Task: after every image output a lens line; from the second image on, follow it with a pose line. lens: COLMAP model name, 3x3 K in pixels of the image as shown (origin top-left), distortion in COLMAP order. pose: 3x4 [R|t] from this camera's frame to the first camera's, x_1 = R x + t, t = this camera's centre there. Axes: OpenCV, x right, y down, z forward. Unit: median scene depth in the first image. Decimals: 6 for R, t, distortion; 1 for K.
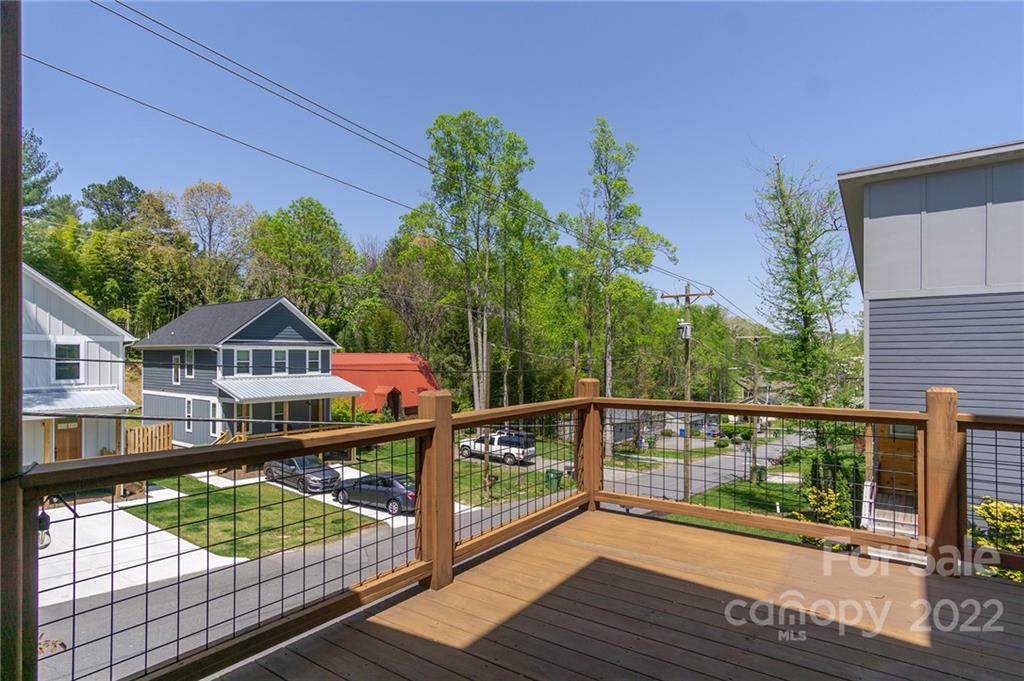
lens RADIAL K [[558.2, 0, 510.5], [0, 558.2, 359.1], [0, 0, 1]] dist [-0.000404, -0.000685]
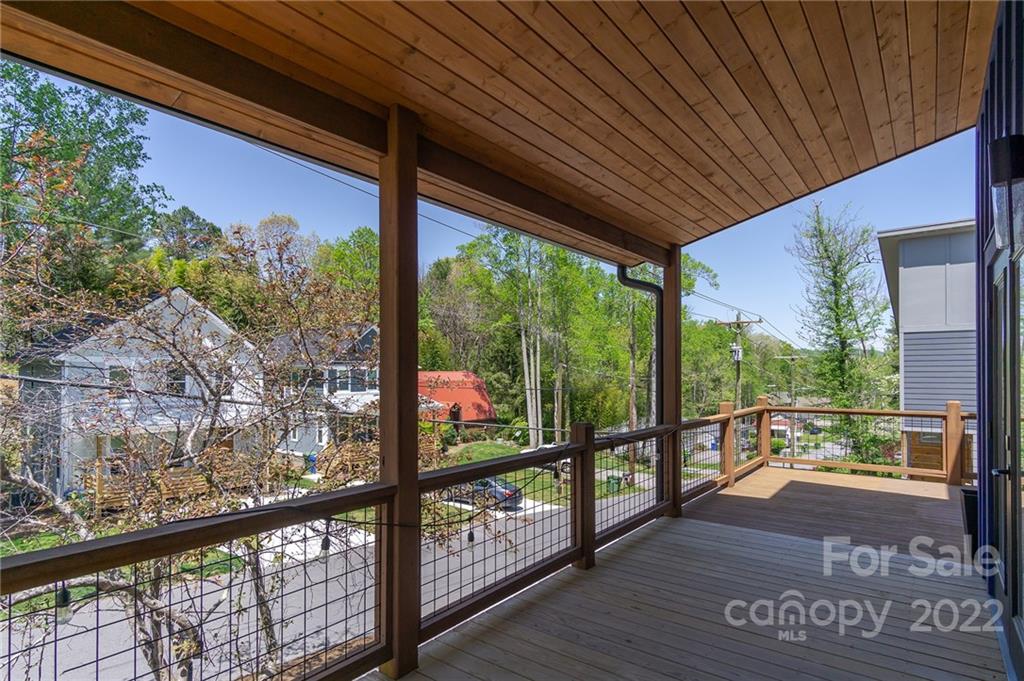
lens RADIAL K [[555.5, 0, 513.2], [0, 555.5, 373.4], [0, 0, 1]] dist [-0.001775, -0.000716]
pose [[0.999571, -0.000066, -0.029292, -0.106807], [-0.000037, 0.999994, -0.003527, -0.005801], [0.029292, 0.003527, 0.999565, -0.146812]]
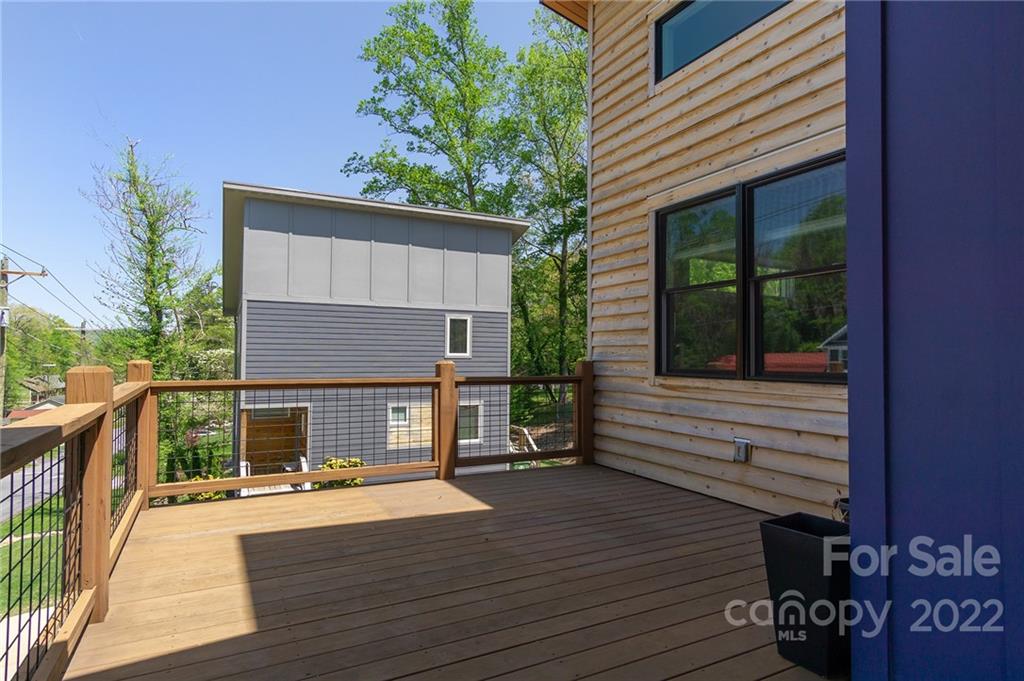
lens RADIAL K [[541.9, 0, 527.7], [0, 541.9, 340.3], [0, 0, 1]] dist [-0.000597, -0.000241]
pose [[0.414579, 0.031360, 0.909473, -0.063947], [-0.003828, 0.999457, -0.032718, 0.004821], [-0.910005, 0.010083, 0.414474, 0.016921]]
